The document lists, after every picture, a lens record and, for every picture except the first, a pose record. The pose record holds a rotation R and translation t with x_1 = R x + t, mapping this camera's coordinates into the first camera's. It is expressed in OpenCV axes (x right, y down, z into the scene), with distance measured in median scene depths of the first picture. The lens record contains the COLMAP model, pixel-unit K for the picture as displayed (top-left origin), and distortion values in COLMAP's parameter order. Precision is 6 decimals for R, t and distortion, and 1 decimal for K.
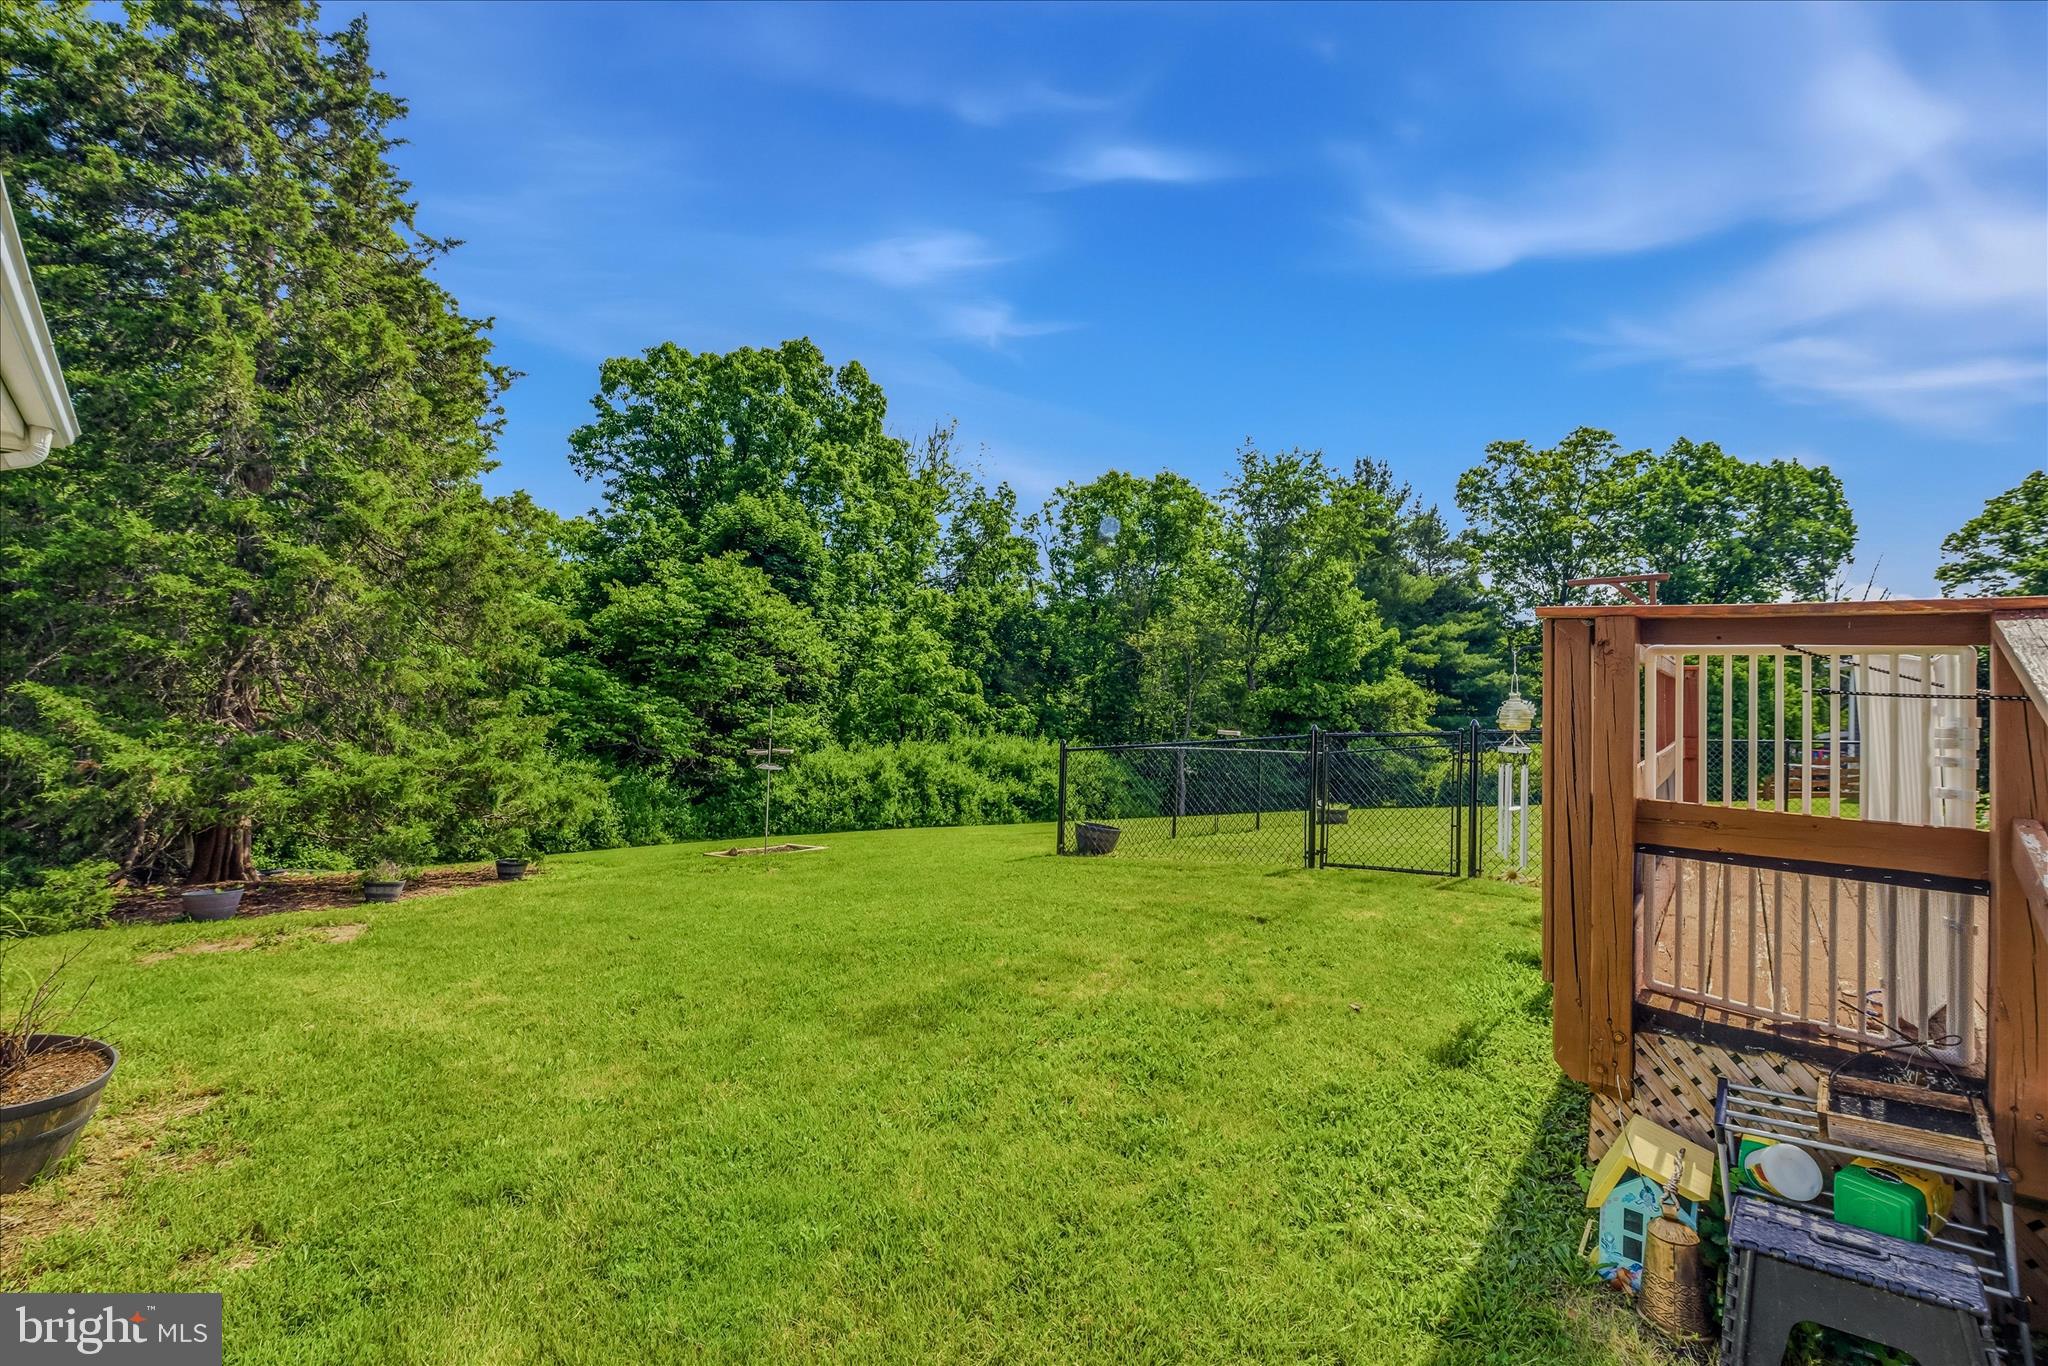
lens RADIAL K [[889.4, 0, 1020.4], [0, 889.4, 647.4], [0, 0, 1]] dist [0.013154, 0.000121]
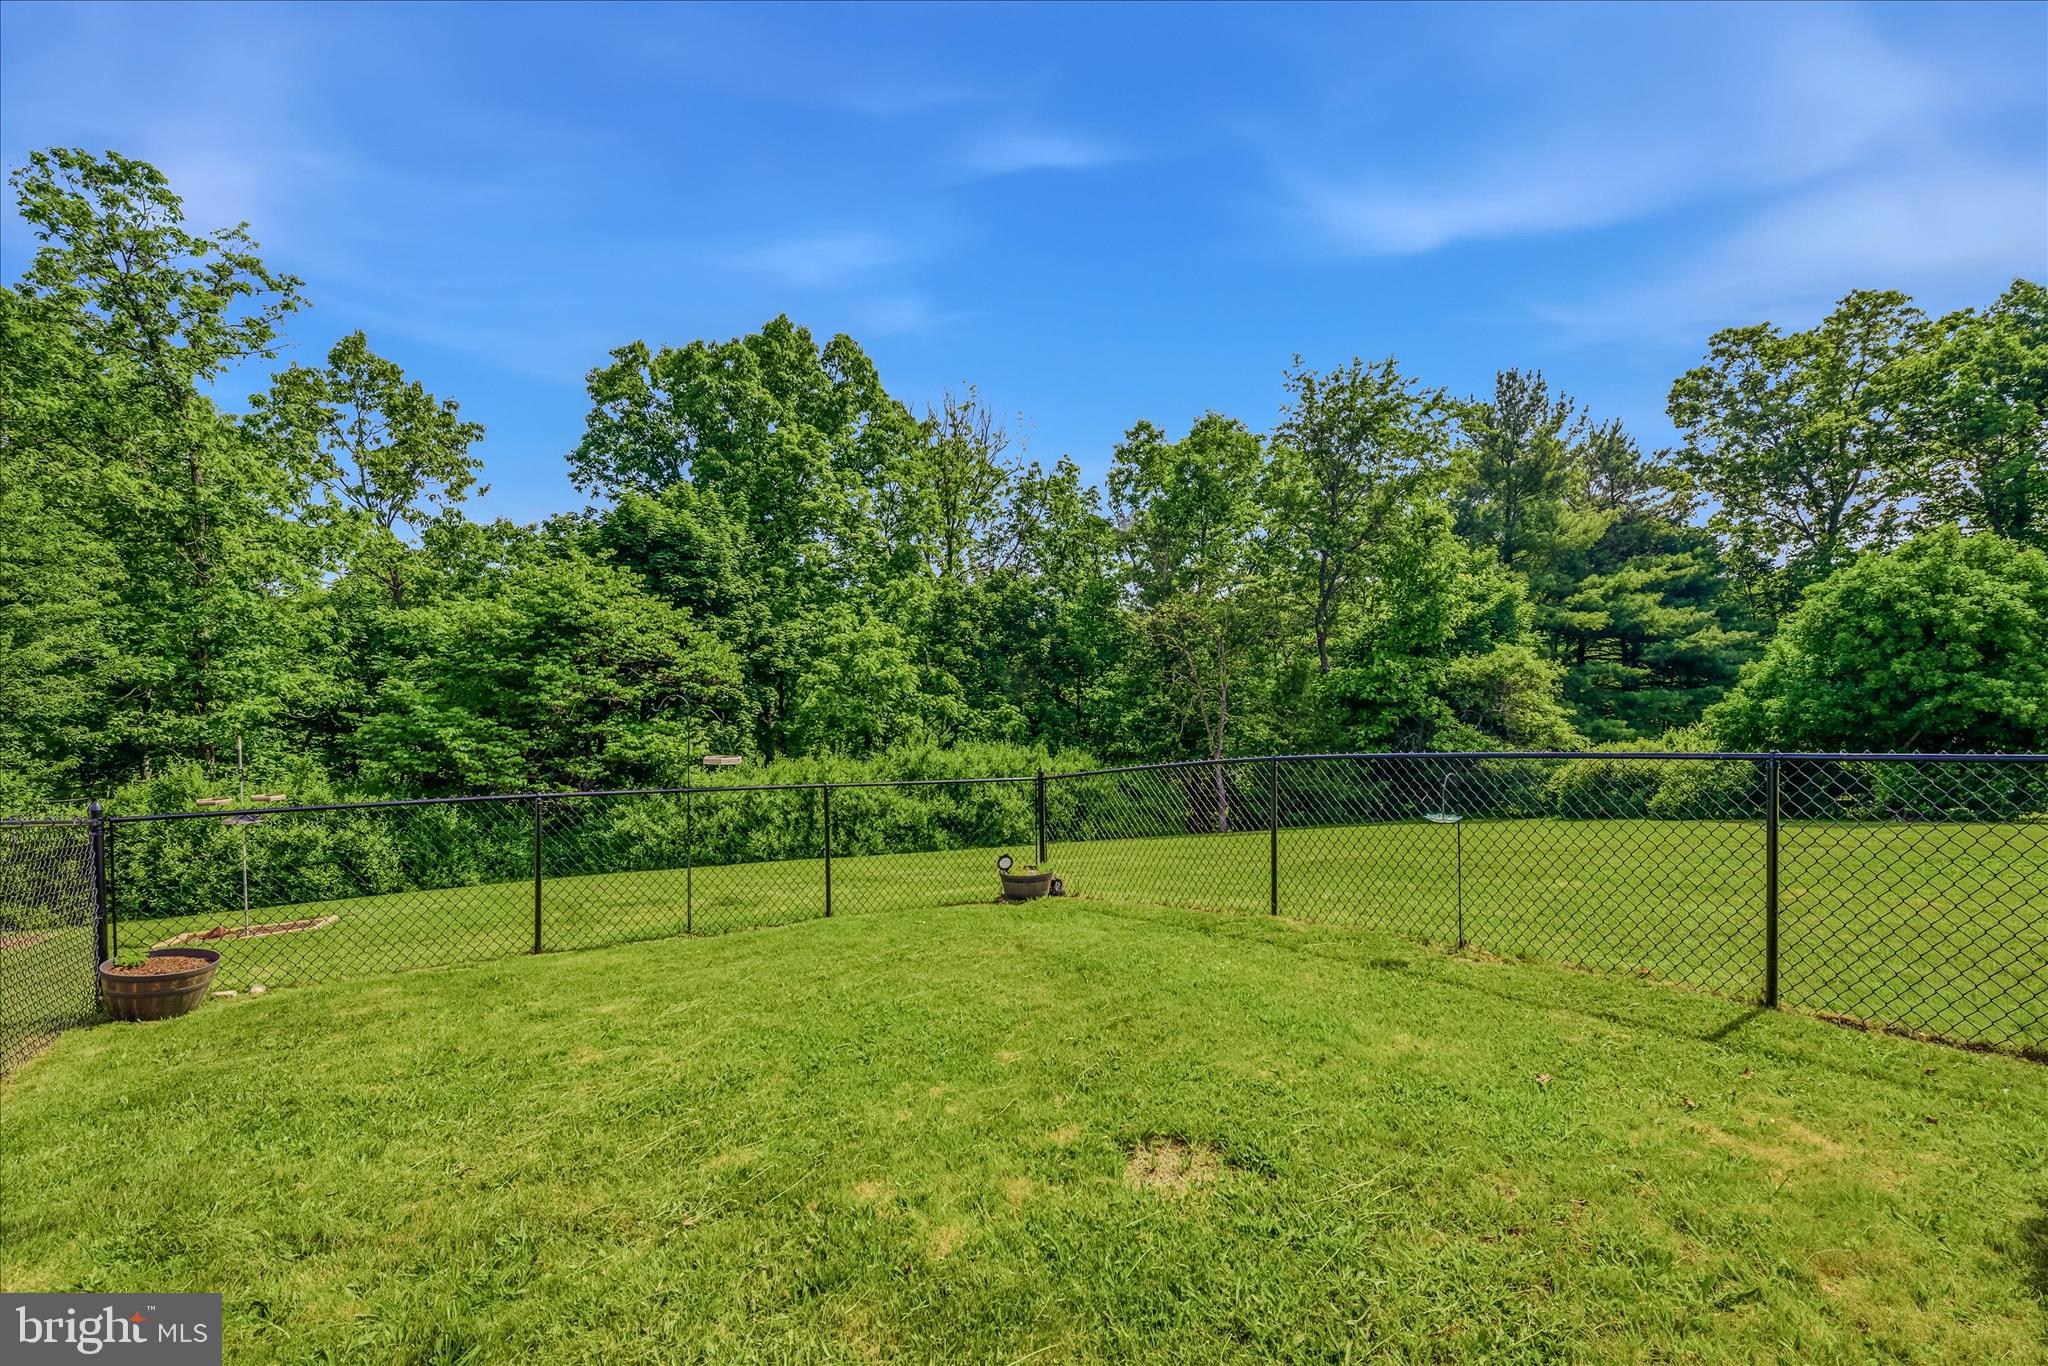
lens RADIAL K [[864.4, 0, 1024.0], [0, 864.4, 683.0], [0, 0, 1]] dist [0.000702, 0.000010]
pose [[0.964751, -0.051536, -0.258071, 0.199425], [0.062602, 0.997430, 0.034842, 0.013507], [0.255612, -0.049770, 0.965498, 0.175169]]
